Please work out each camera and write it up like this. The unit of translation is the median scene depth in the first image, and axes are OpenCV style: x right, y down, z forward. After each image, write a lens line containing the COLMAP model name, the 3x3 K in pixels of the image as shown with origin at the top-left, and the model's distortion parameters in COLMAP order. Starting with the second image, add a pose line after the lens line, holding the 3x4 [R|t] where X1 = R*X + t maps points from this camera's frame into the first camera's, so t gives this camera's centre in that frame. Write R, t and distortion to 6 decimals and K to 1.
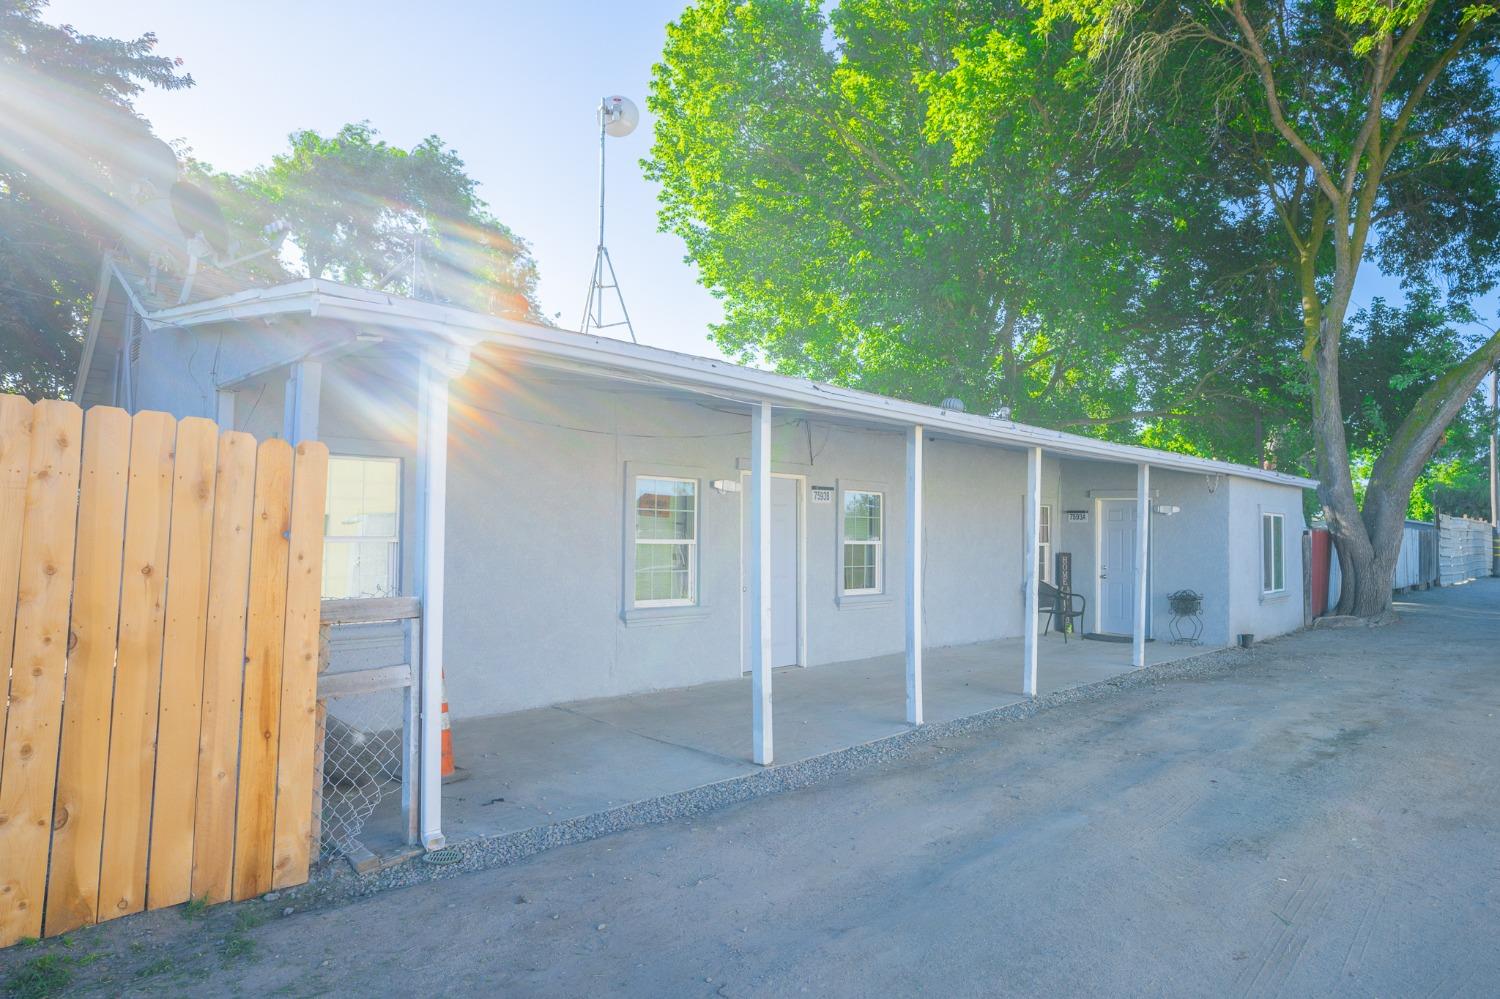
lens RADIAL K [[862.1, 0, 749.9], [0, 862.1, 499.7], [0, 0, 1]] dist [-0.004239, -0.000568]
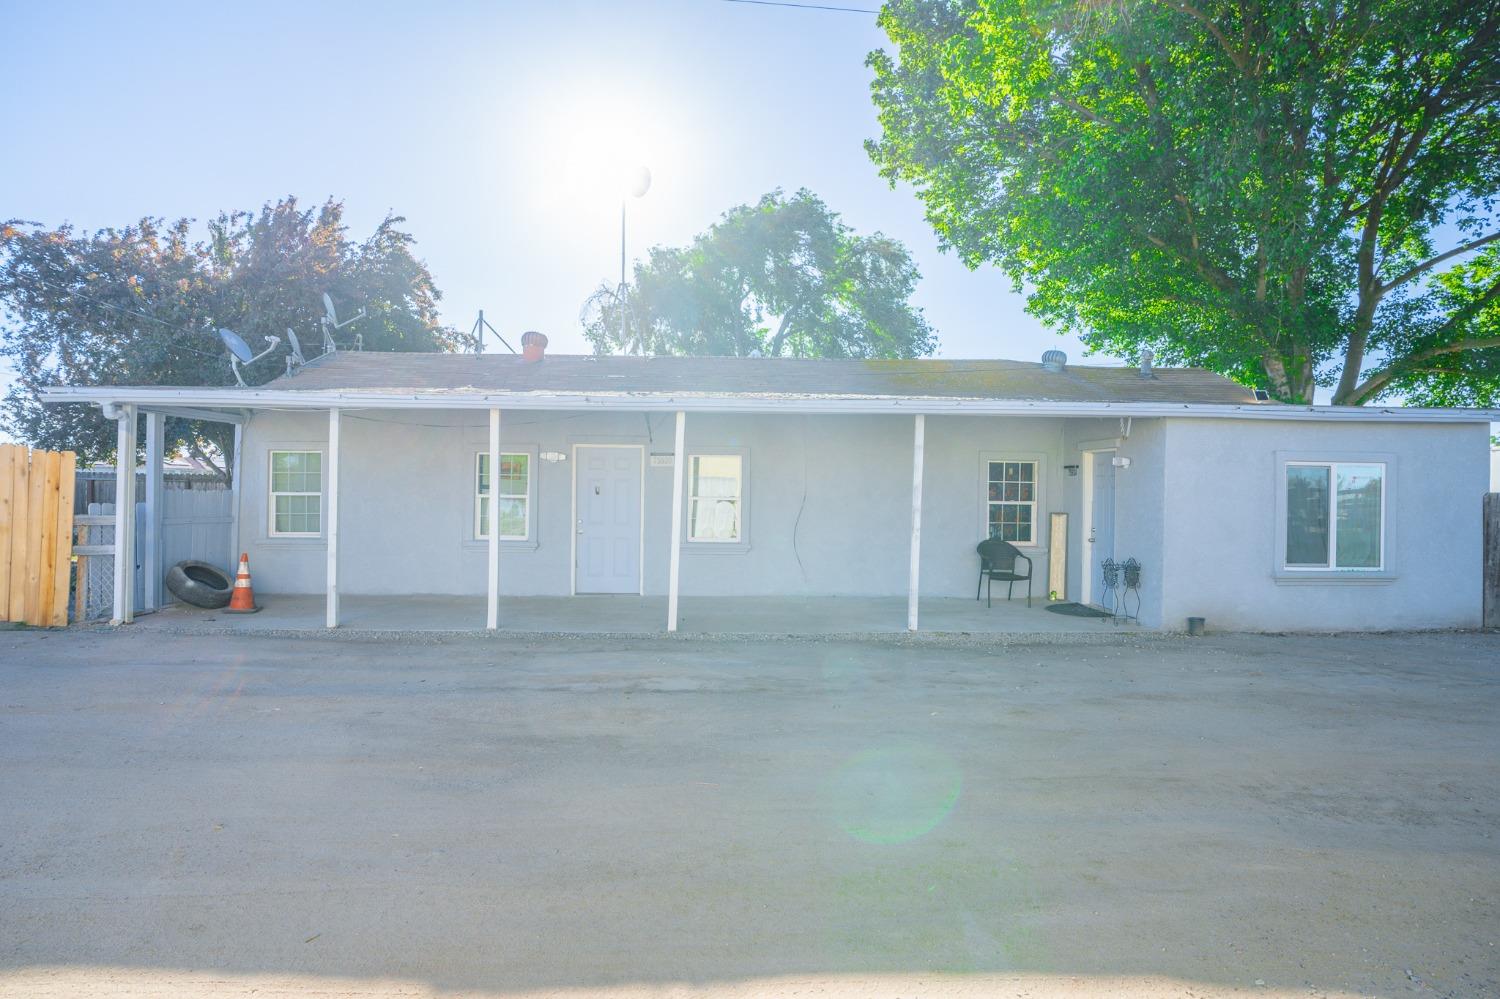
lens RADIAL K [[739.5, 0, 749.9], [0, 739.5, 496.1], [0, 0, 1]] dist [-0.023413, -0.000345]
pose [[0.750087, 0.002210, -0.661335, 0.709883], [0.023896, 0.999251, 0.030442, 0.013939], [0.660907, -0.038637, 0.749473, 0.223942]]
